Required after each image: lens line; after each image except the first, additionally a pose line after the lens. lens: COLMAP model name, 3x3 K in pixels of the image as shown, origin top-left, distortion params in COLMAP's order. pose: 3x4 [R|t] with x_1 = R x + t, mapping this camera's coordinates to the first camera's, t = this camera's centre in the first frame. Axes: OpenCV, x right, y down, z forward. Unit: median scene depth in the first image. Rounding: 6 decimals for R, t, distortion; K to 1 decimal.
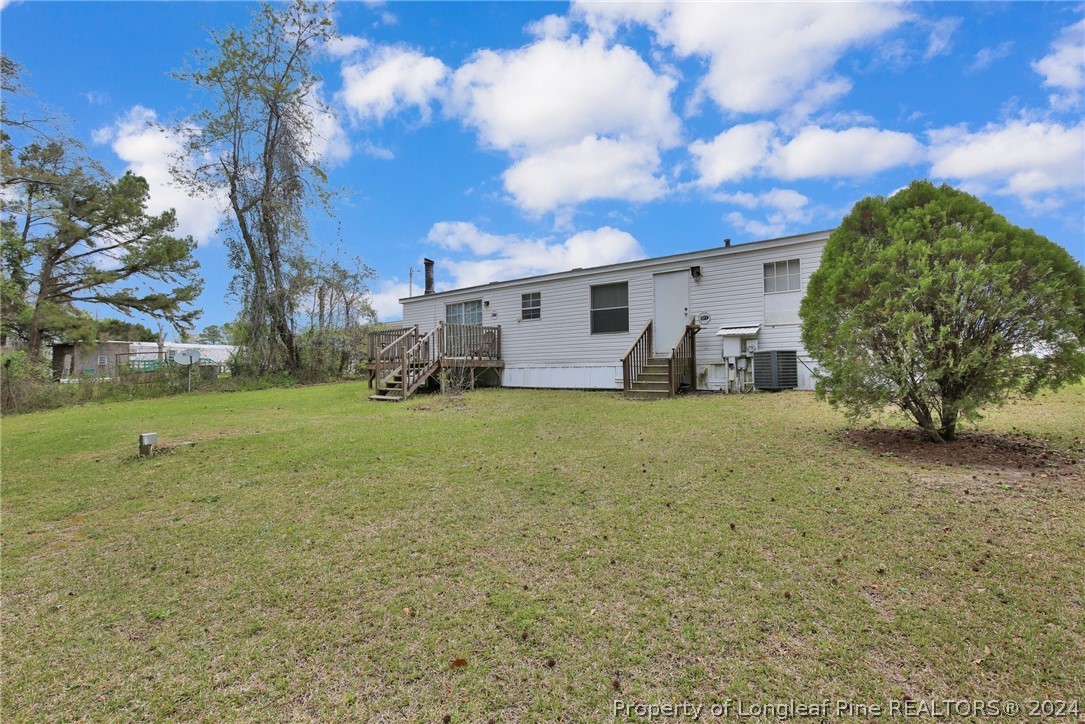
lens RADIAL K [[499.3, 0, 542.5], [0, 499.3, 362.0], [0, 0, 1]] dist [-0.034014, -0.000053]
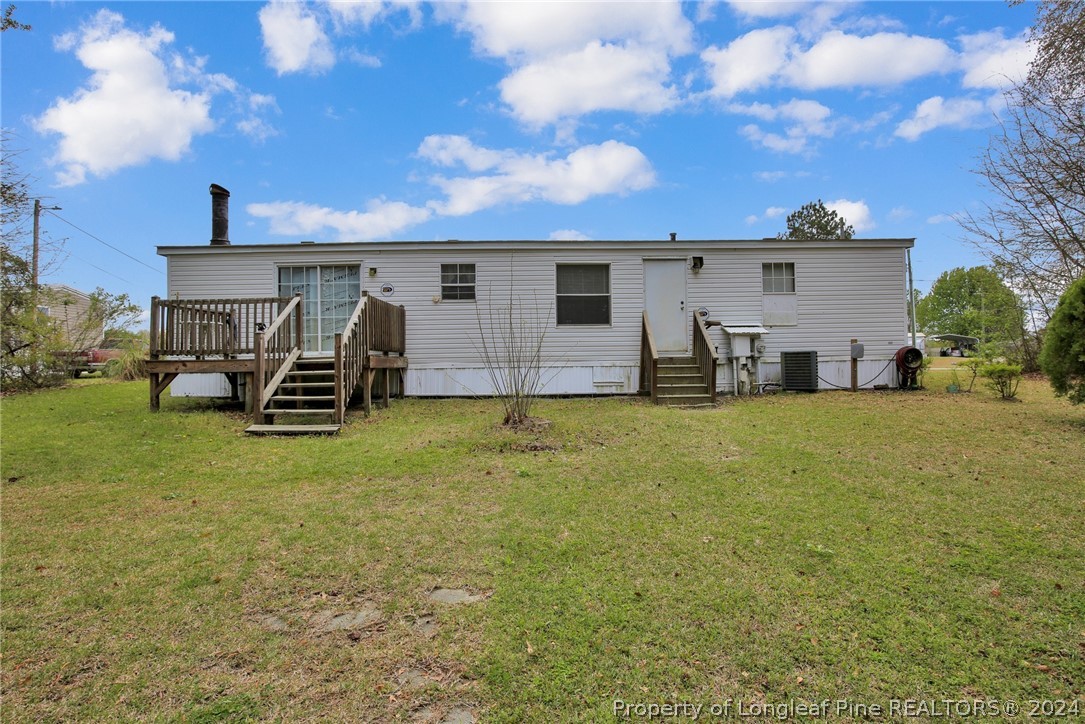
lens RADIAL K [[499.3, 0, 542.5], [0, 499.3, 362.0], [0, 0, 1]] dist [-0.034014, -0.000053]
pose [[0.766363, 0.000582, 0.642408, -0.416778], [-0.005416, 0.999970, 0.005555, -0.002444], [-0.642385, -0.007736, 0.766343, 0.405776]]
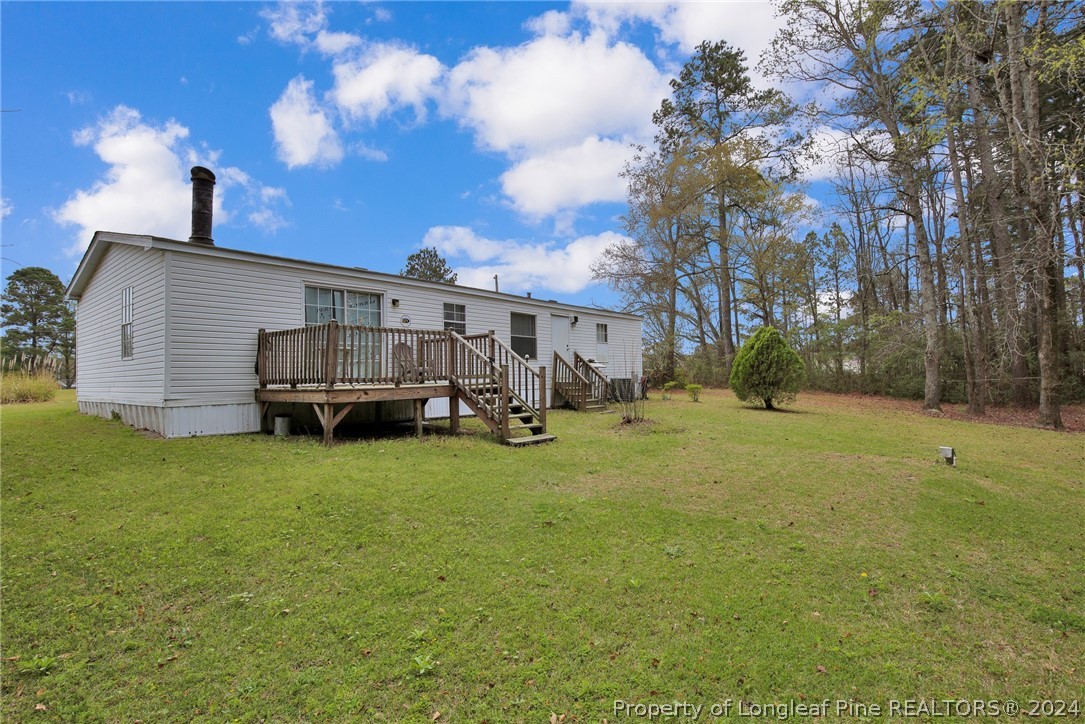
lens RADIAL K [[511.7, 0, 548.0], [0, 511.7, 362.3], [0, 0, 1]] dist [-0.029606, 0.000092]
pose [[-0.002824, 0.039984, 0.999196, -0.945635], [0.003351, 0.999195, -0.039974, -0.004951], [-0.999990, 0.003236, -0.002956, 0.909638]]
